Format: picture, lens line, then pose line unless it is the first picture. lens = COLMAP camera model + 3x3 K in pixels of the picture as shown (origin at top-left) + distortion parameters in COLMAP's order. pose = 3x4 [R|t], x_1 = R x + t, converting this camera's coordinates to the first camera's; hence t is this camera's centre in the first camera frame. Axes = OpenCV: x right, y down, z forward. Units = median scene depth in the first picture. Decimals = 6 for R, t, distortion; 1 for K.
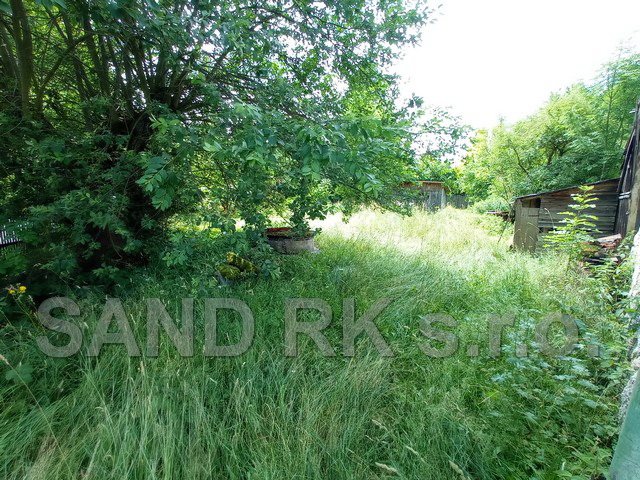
lens RADIAL K [[301.4, 0, 320.4], [0, 301.4, 243.4], [0, 0, 1]] dist [-0.032350, 0.020817]
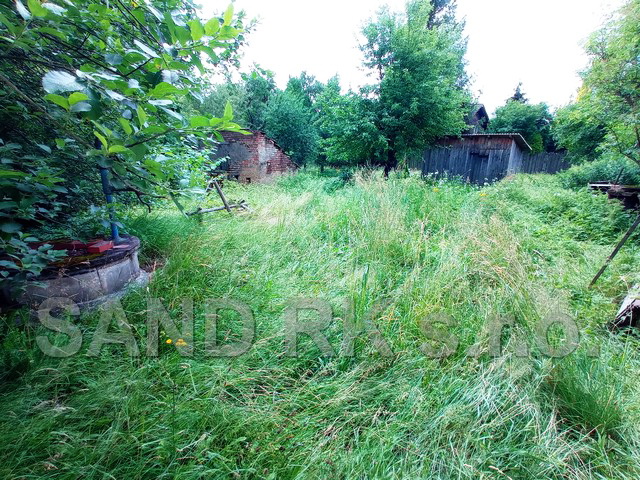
lens RADIAL K [[301.4, 0, 317.2], [0, 301.4, 240.6], [0, 0, 1]] dist [-0.032350, 0.020817]
pose [[0.969615, 0.044606, -0.240535, 0.216295], [-0.016314, 0.992838, 0.118353, -0.062036], [0.244091, -0.110833, 0.963398, 0.353327]]
